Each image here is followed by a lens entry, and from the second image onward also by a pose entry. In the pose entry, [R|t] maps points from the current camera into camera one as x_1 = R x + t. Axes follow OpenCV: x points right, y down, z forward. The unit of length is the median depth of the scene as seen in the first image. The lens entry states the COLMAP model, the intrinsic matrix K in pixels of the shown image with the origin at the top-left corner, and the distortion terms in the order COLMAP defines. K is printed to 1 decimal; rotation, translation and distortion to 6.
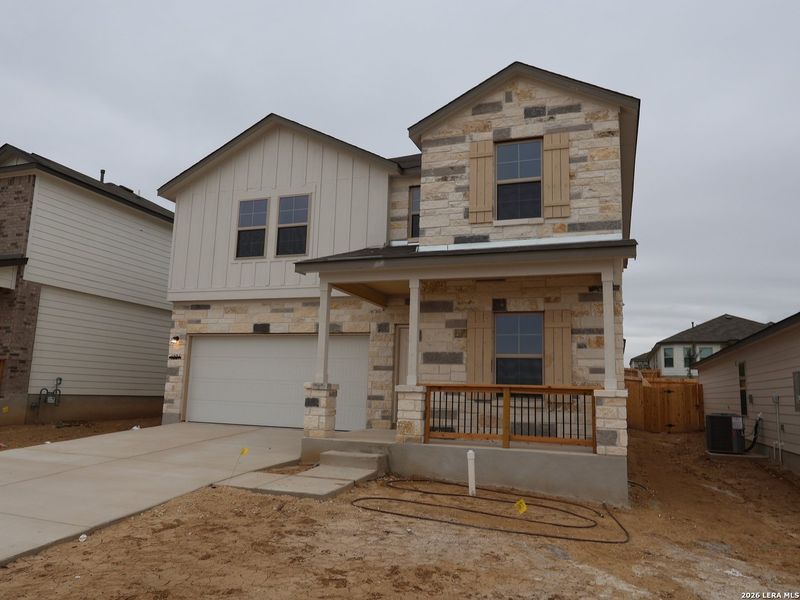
lens RADIAL K [[587.9, 0, 400.0], [0, 587.9, 300.0], [0, 0, 1]] dist [0.006199, 0.002542]
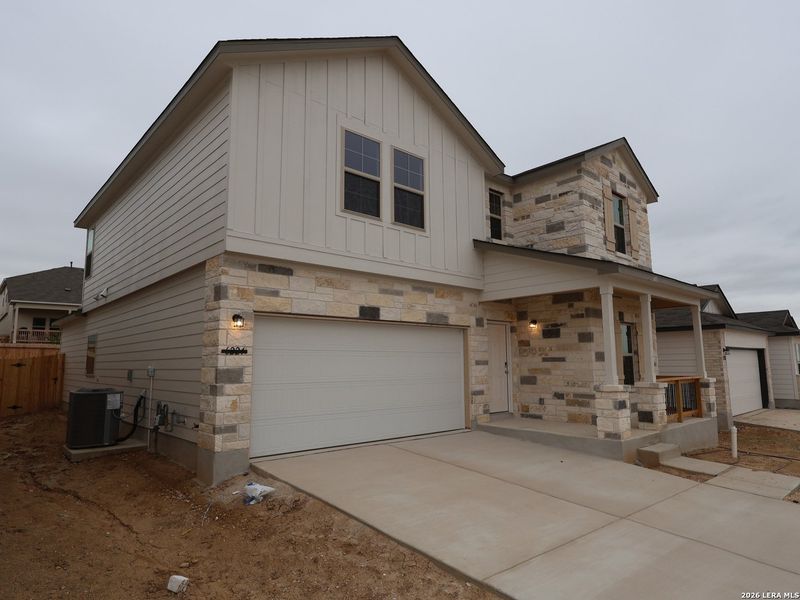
lens RADIAL K [[494.2, 0, 400.0], [0, 494.2, 300.0], [0, 0, 1]] dist [0.002197, 0.001324]
pose [[0.464427, 0.082921, 0.881721, -0.766013], [-0.110319, 0.993269, -0.035304, 0.049557], [-0.878714, -0.080874, 0.470449, 0.665617]]
